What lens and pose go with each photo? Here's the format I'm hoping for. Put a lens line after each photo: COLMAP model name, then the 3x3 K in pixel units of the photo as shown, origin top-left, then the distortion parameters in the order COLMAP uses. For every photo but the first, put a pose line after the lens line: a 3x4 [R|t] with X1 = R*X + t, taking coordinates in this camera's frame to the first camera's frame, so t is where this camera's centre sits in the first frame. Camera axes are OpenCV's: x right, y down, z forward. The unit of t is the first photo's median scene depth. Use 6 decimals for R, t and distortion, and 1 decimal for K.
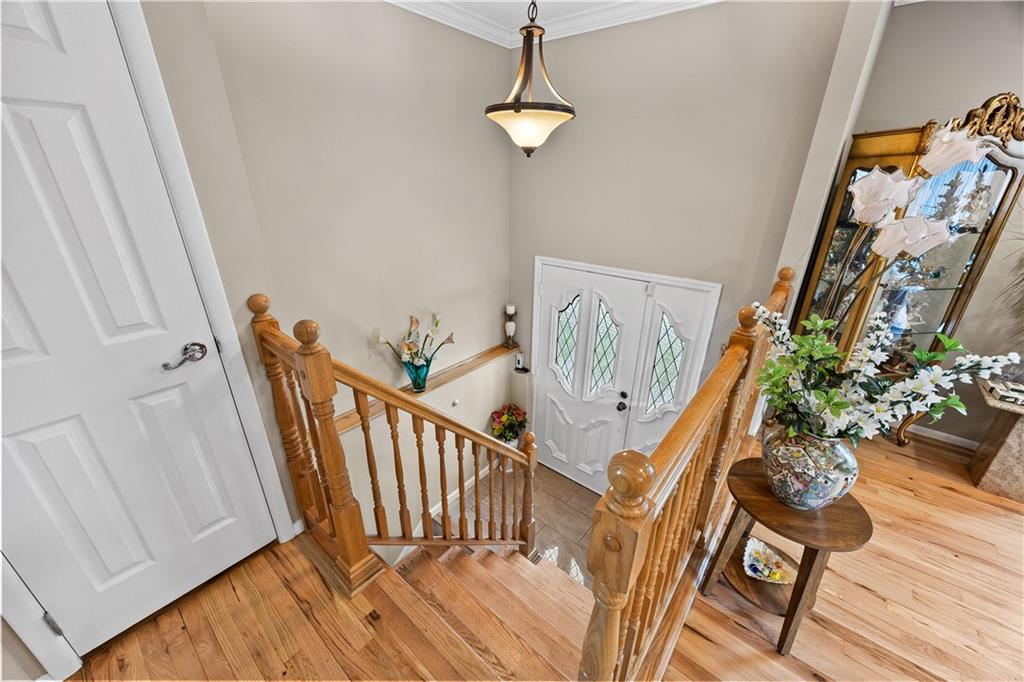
lens RADIAL K [[392.9, 0, 511.6], [0, 392.9, 342.9], [0, 0, 1]] dist [-0.004079, 0.000302]
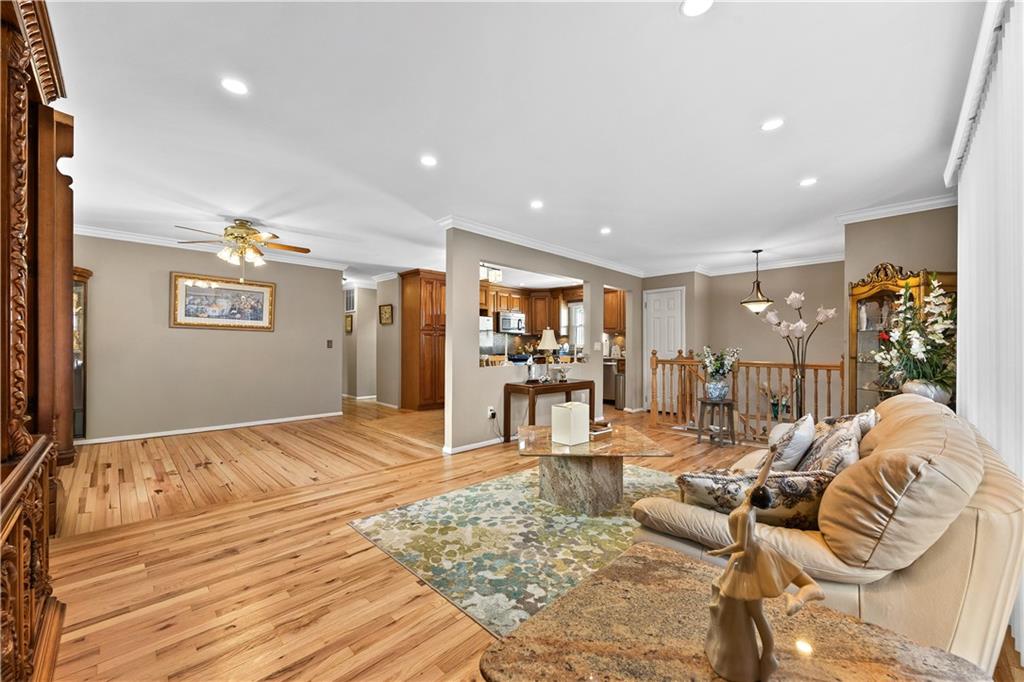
lens RADIAL K [[392.9, 0, 511.1], [0, 392.9, 349.3], [0, 0, 1]] dist [-0.004079, 0.000302]
pose [[-0.106507, -0.012812, -0.994229, 4.282580], [-0.393787, 0.918701, 0.030346, 0.586451], [0.913010, 0.394747, -0.102893, -0.467593]]
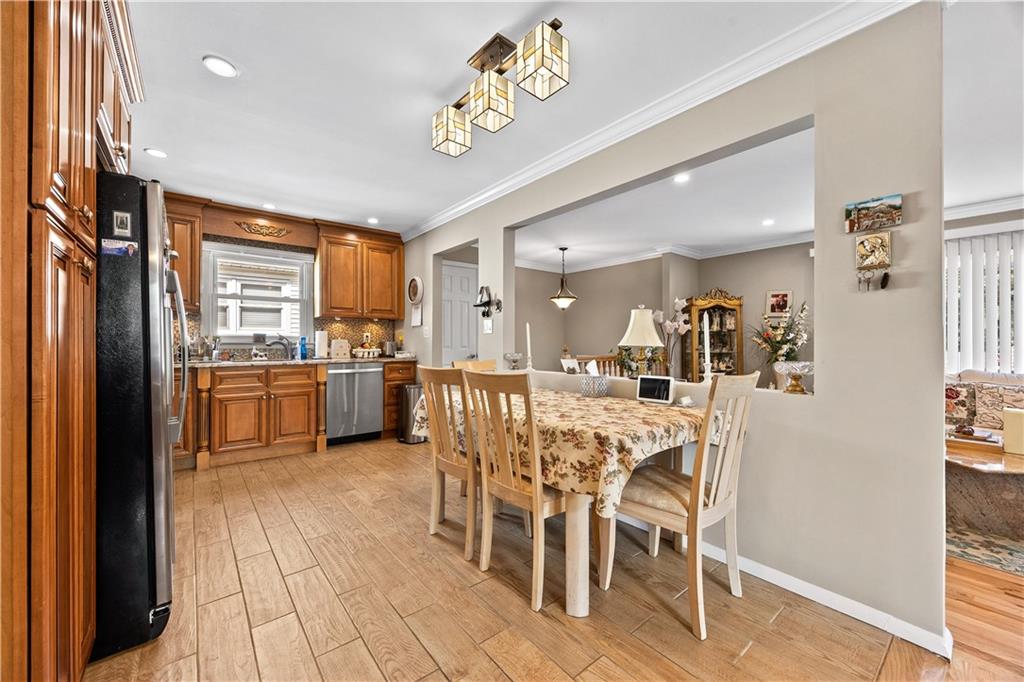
lens RADIAL K [[392.9, 0, 507.8], [0, 392.9, 341.4], [0, 0, 1]] dist [-0.004079, 0.000302]
pose [[0.976329, -0.015139, -0.215761, 0.372524], [-0.071710, 0.918471, -0.388934, 1.344050], [0.204058, 0.395199, 0.895644, -2.420964]]
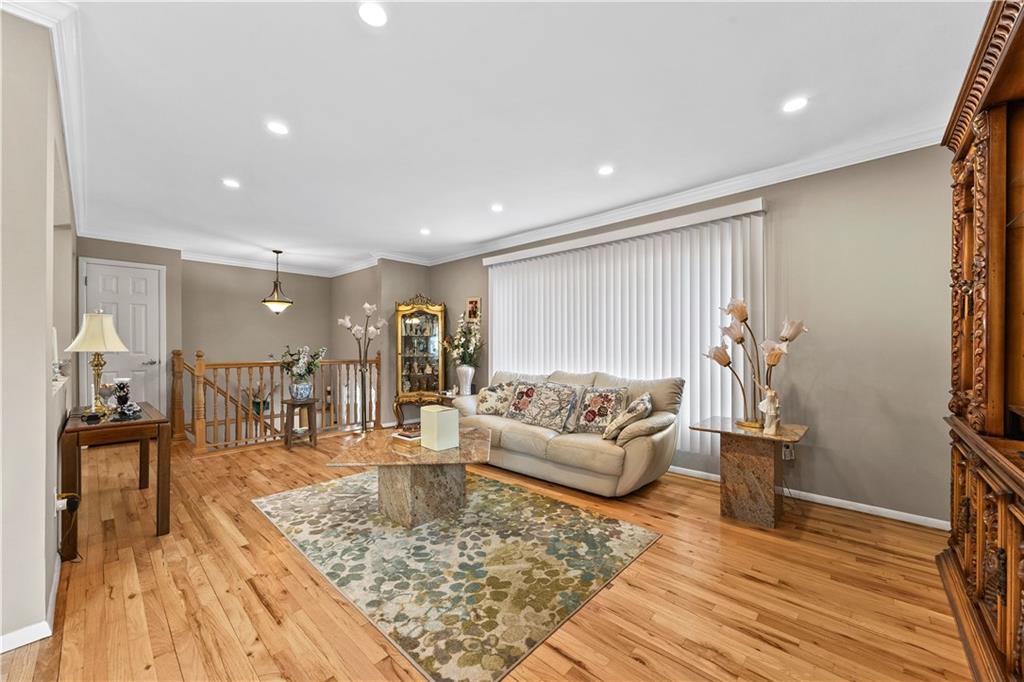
lens RADIAL K [[392.9, 0, 512.2], [0, 392.9, 344.0], [0, 0, 1]] dist [-0.004079, 0.000302]
pose [[0.997601, -0.017774, -0.066907, 2.739247], [-0.010402, 0.917019, -0.398707, 1.265805], [0.068442, 0.398446, 0.914635, -2.147839]]
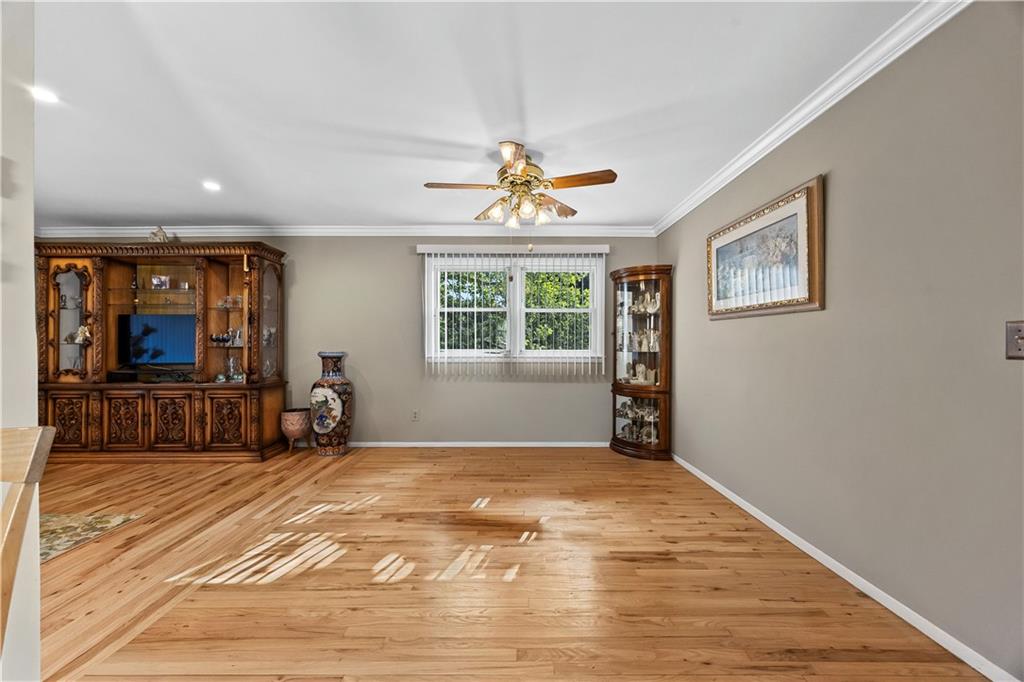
lens RADIAL K [[392.9, 0, 513.4], [0, 392.9, 345.4], [0, 0, 1]] dist [-0.004079, 0.000302]
pose [[-0.636567, -0.014562, 0.771084, -0.097455], [0.294273, 0.919590, 0.260303, 0.930071], [-0.712872, 0.392609, -0.581095, -1.527156]]
